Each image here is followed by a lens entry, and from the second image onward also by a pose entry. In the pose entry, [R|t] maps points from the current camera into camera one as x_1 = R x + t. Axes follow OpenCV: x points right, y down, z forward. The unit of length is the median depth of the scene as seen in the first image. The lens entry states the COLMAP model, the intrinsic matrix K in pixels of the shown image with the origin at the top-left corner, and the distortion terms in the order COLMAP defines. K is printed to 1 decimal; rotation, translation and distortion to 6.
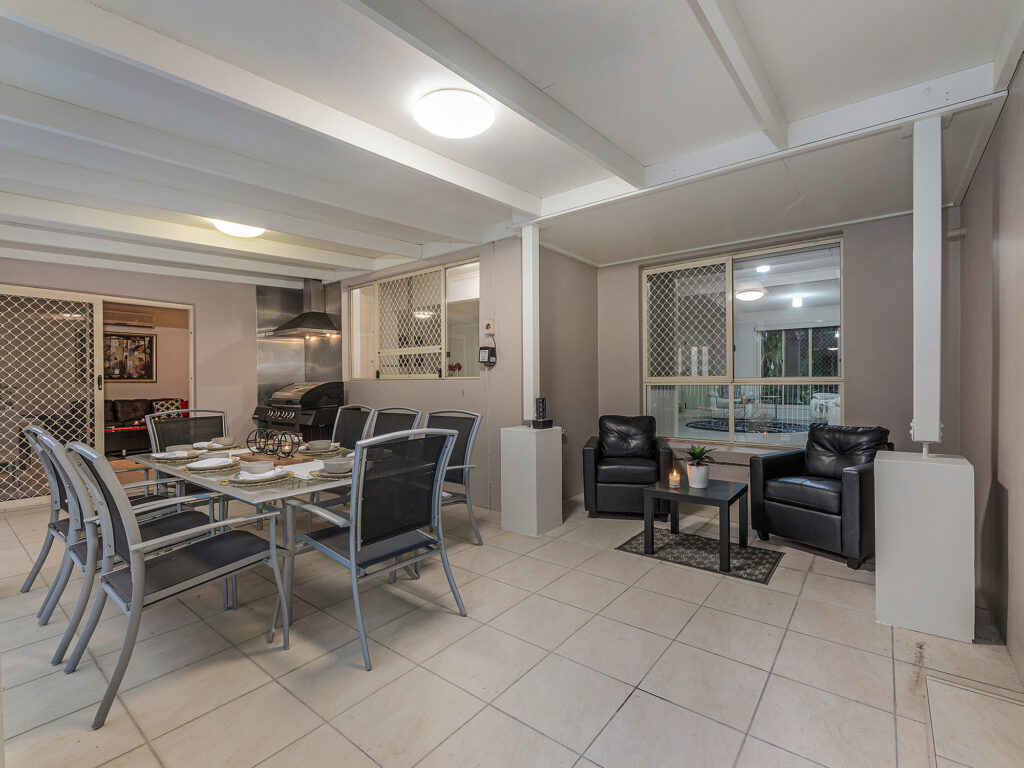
lens RADIAL K [[464.6, 0, 539.2], [0, 464.6, 388.0], [0, 0, 1]] dist [-0.000846, 0.000695]
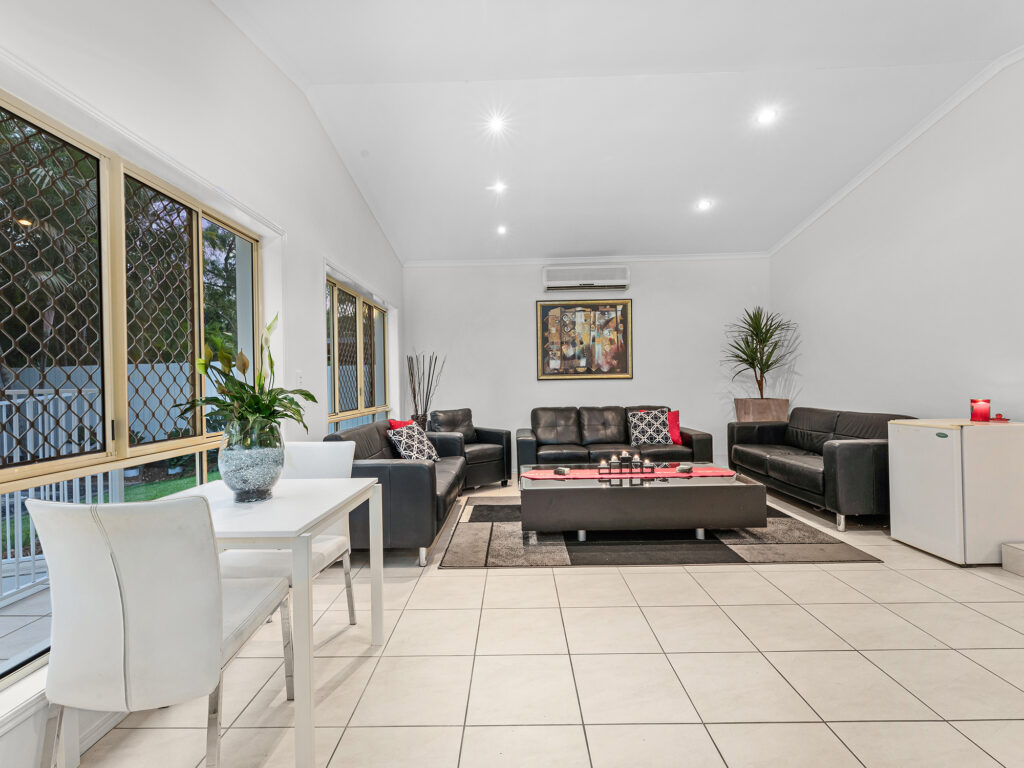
lens RADIAL K [[464.6, 0, 512.5], [0, 464.6, 383.7], [0, 0, 1]] dist [-0.000846, 0.000695]
pose [[0.598110, -0.004745, -0.801400, -0.446935], [0.009508, 0.999954, 0.001175, -0.007927], [0.801358, -0.008323, 0.598128, 0.530059]]
